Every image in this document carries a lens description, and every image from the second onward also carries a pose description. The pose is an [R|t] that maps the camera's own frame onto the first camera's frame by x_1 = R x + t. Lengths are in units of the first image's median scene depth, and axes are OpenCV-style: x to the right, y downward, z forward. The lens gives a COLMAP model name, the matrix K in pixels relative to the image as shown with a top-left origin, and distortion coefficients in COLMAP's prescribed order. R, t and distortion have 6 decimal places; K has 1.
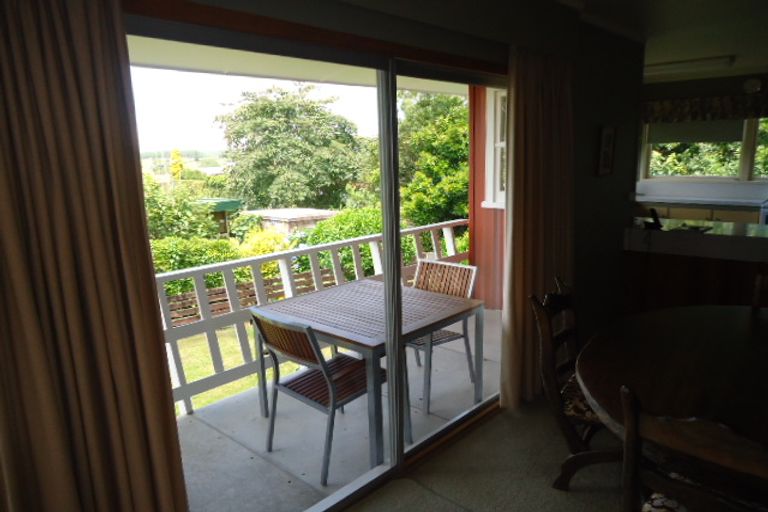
lens RADIAL K [[557.9, 0, 386.0], [0, 557.9, 270.1], [0, 0, 1]] dist [0.035755, -0.001949]
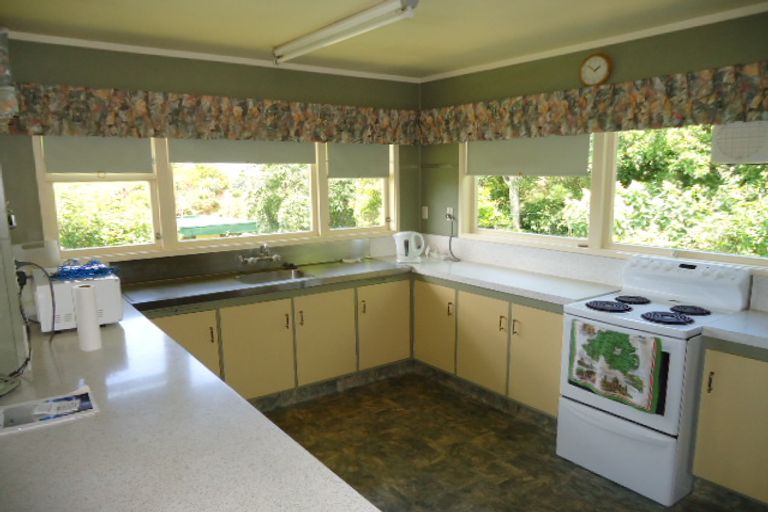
lens RADIAL K [[557.9, 0, 386.0], [0, 557.9, 270.1], [0, 0, 1]] dist [0.035755, -0.001949]
pose [[0.979120, 0.049240, -0.197228, 0.274183], [-0.056191, 0.997975, -0.029798, -0.056253], [0.195362, 0.040258, 0.979905, 0.225593]]
